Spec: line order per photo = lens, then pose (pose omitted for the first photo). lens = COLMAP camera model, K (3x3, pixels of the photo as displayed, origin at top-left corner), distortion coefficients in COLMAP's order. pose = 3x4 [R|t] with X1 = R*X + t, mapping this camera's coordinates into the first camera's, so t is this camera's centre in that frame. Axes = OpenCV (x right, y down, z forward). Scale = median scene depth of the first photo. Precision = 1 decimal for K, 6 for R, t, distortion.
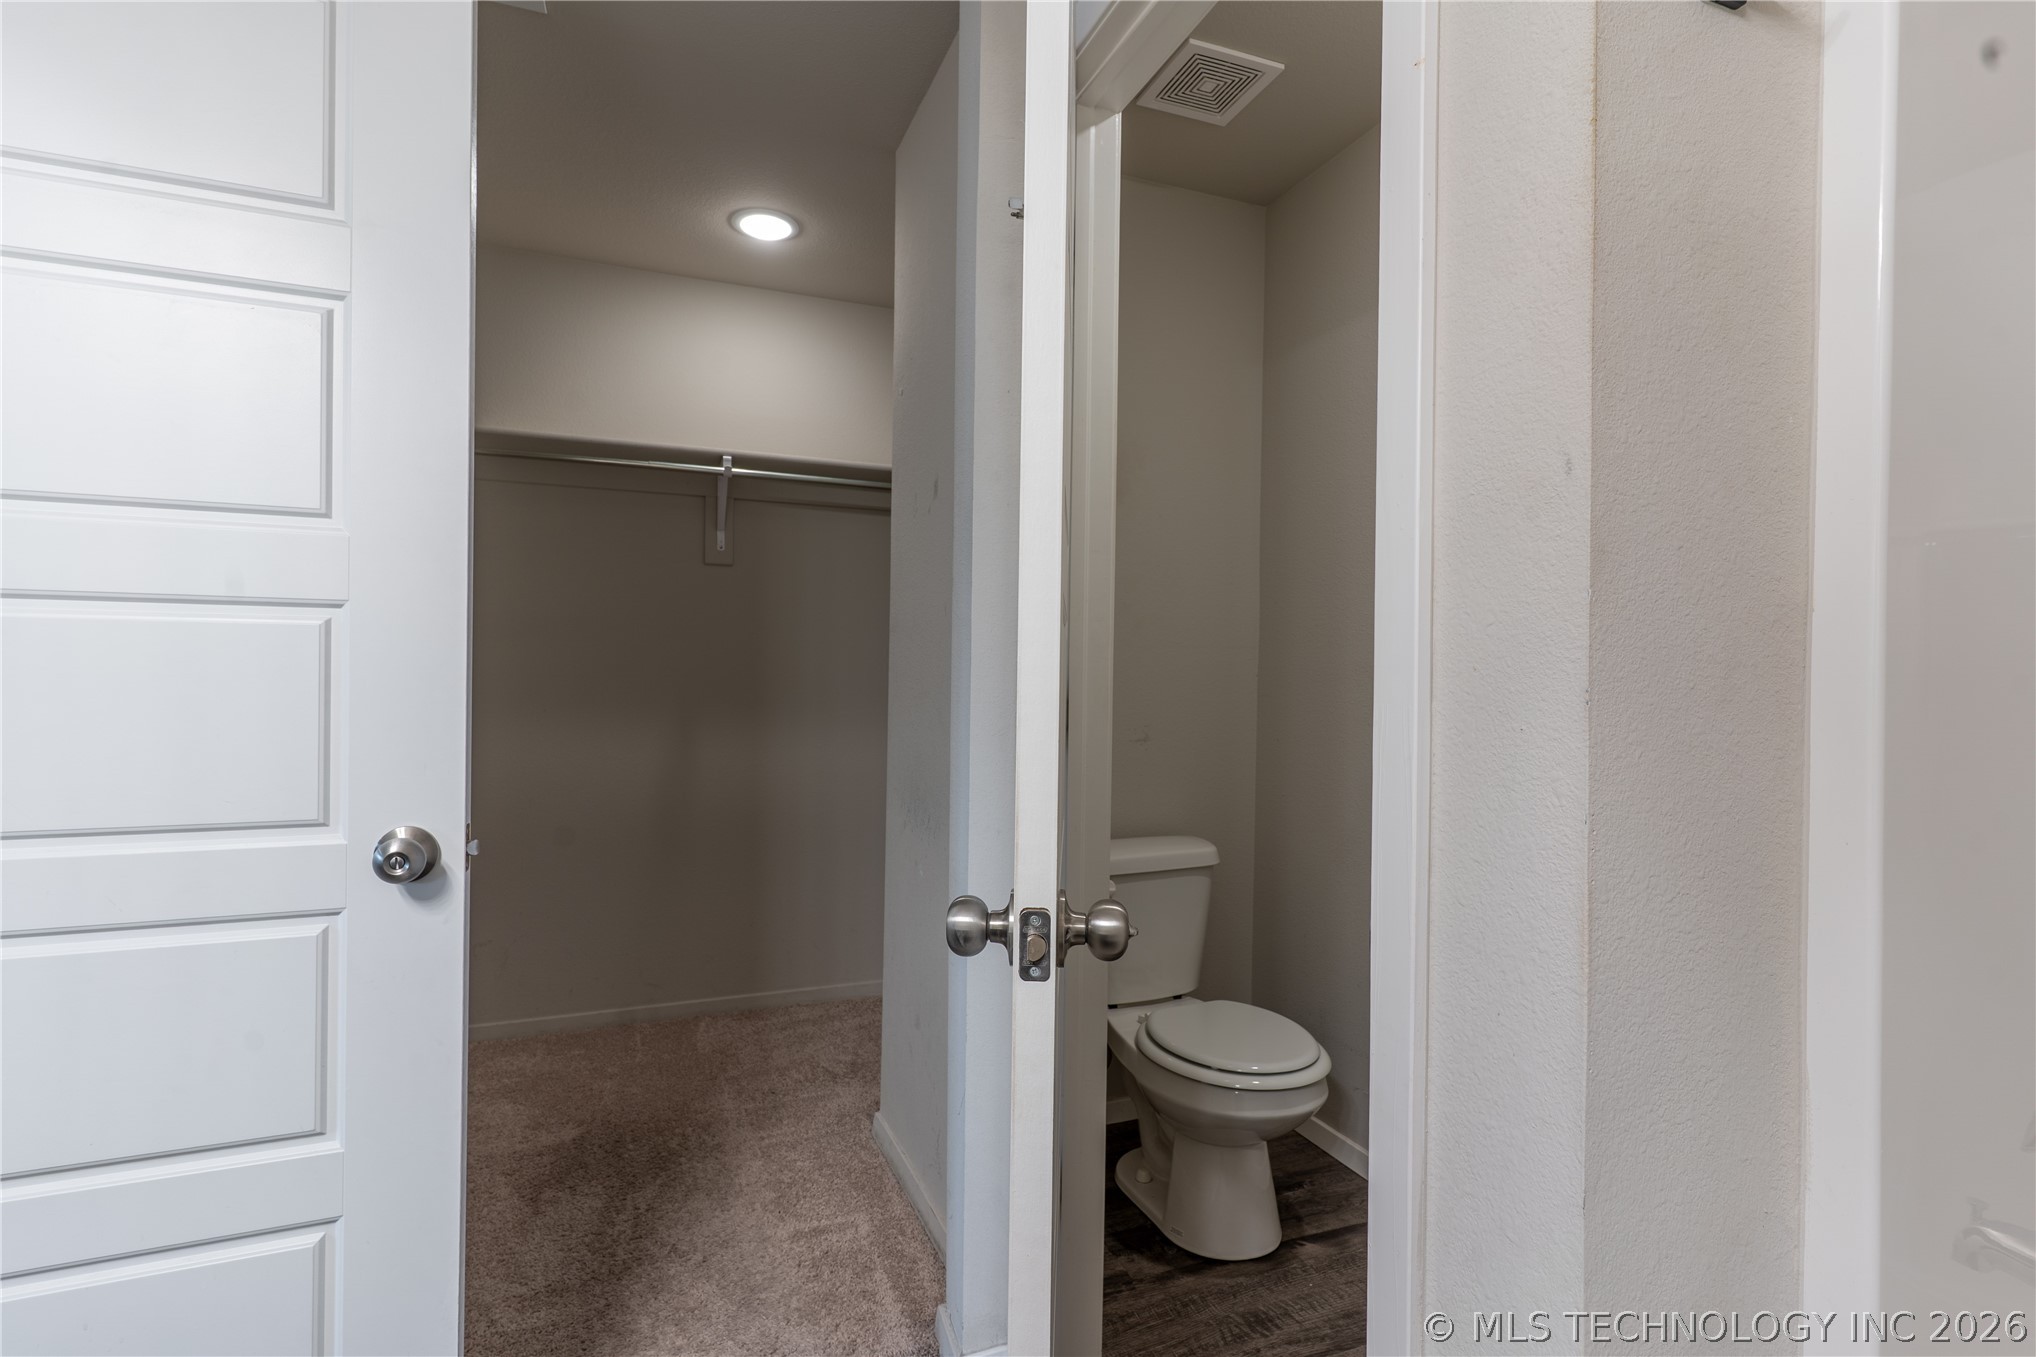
lens RADIAL K [[977.9, 0, 1031.7], [0, 977.9, 657.4], [0, 0, 1]] dist [-0.000101, -0.000928]
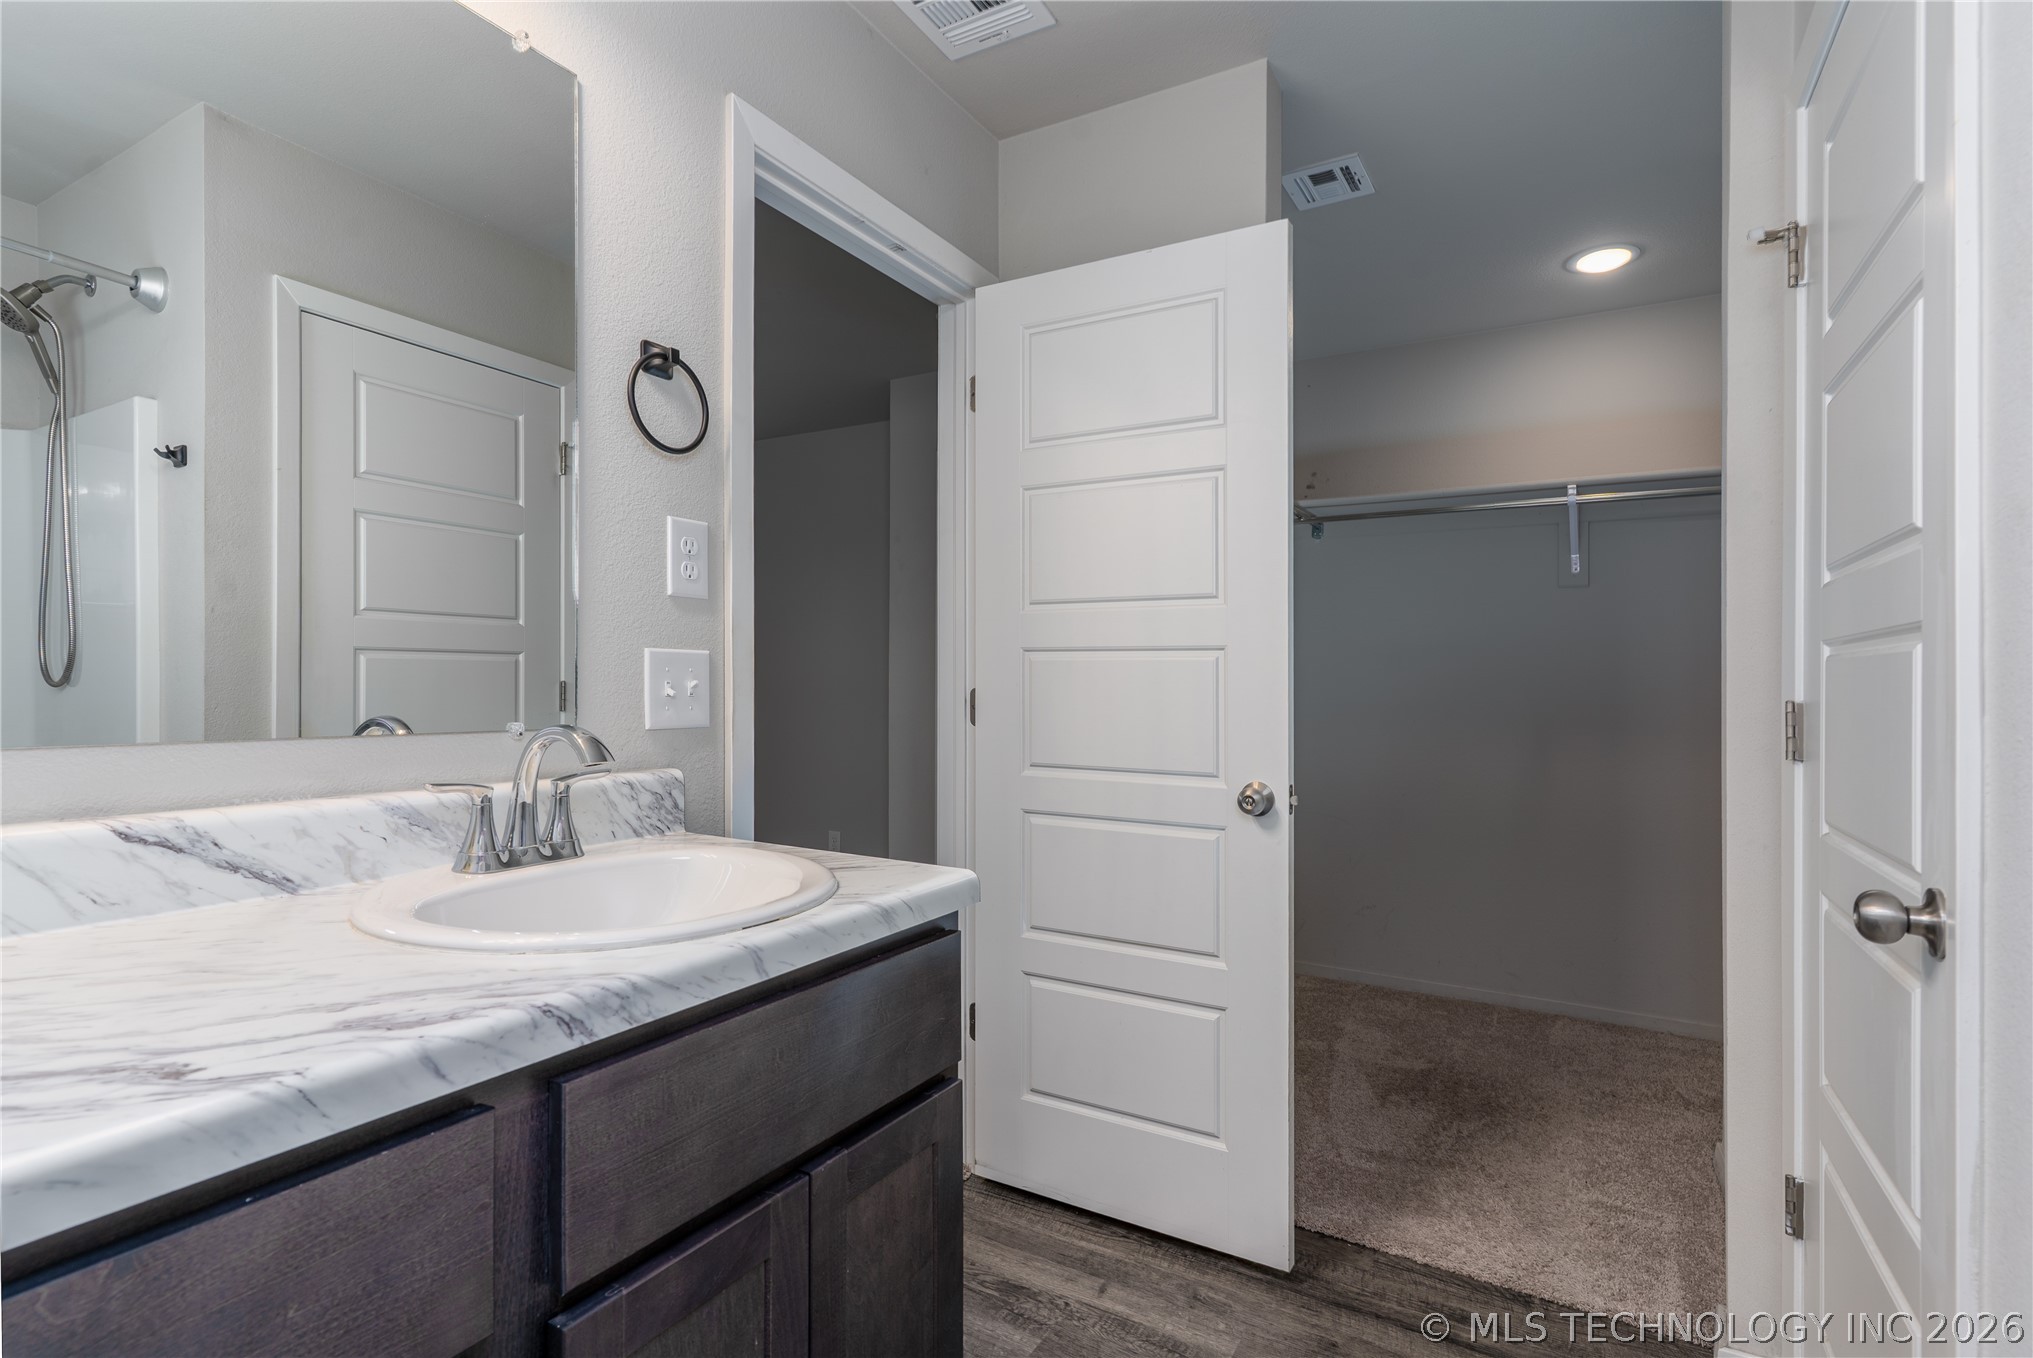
lens RADIAL K [[976.5, 0, 1016.0], [0, 976.5, 681.4], [0, 0, 1]] dist [-0.000101, -0.000928]
pose [[0.612922, -0.004493, -0.790130, 0.213533], [0.008655, 0.999962, 0.001028, -0.000808], [0.790096, -0.007469, 0.612938, -0.169155]]
